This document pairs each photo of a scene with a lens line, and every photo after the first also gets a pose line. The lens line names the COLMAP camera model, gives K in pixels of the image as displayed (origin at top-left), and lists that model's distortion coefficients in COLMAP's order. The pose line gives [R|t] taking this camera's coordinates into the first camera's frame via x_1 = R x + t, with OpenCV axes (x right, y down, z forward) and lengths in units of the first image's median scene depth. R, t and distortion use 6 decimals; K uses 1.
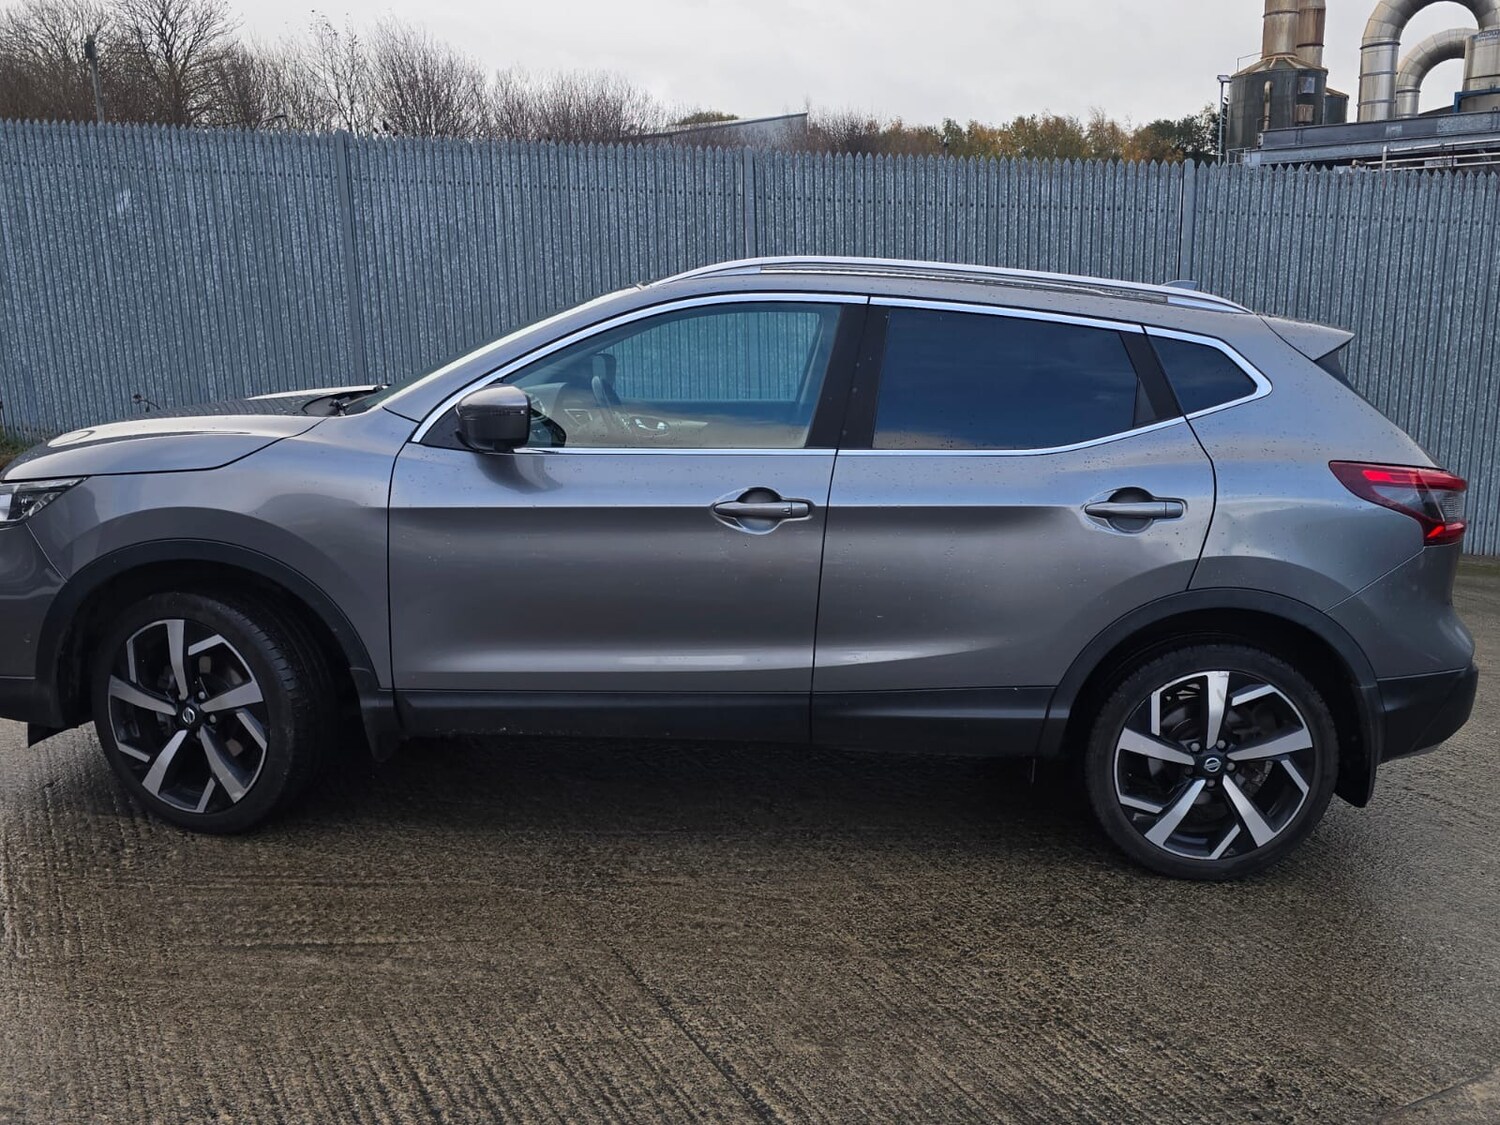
lens RADIAL K [[1311.3, 0, 774.7], [0, 1311.3, 566.3], [0, 0, 1]] dist [0.048437, -0.048142]
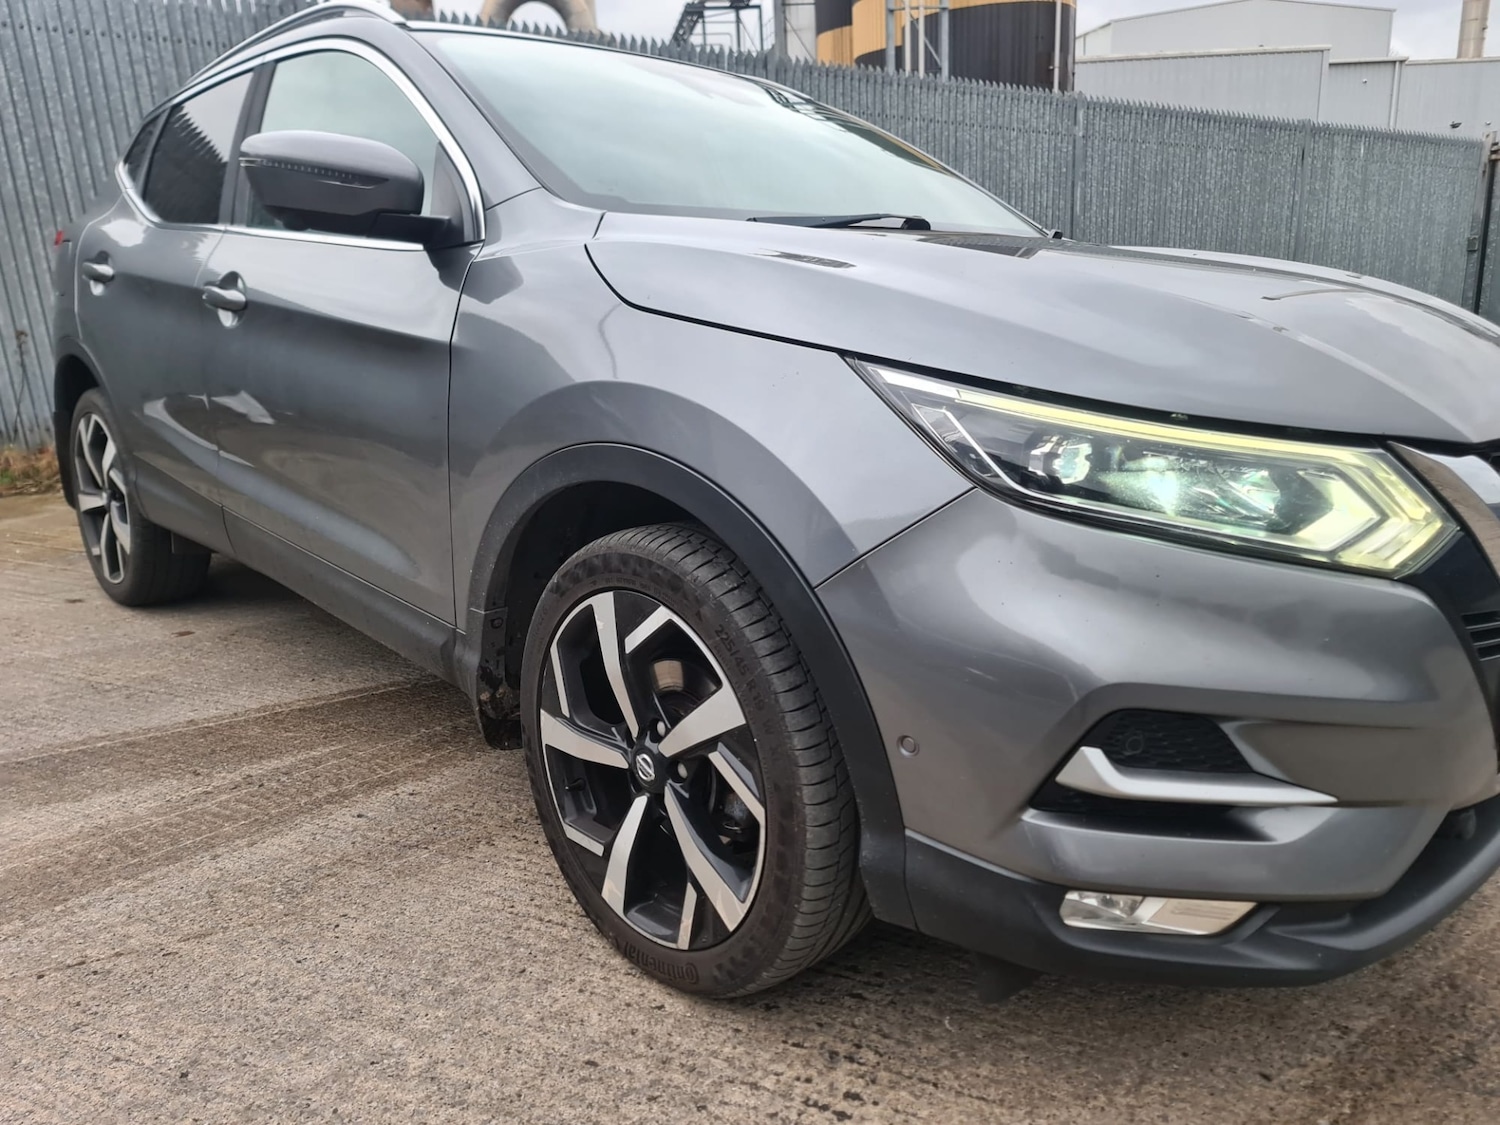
lens RADIAL K [[1096.9, 0, 756.4], [0, 1096.9, 582.2], [0, 0, 1]] dist [0.079389, -0.074844]
pose [[0.786054, -0.202287, 0.584123, -0.252337], [0.157427, 0.979293, 0.127288, -0.016400], [-0.597776, -0.008099, 0.801622, 0.292377]]
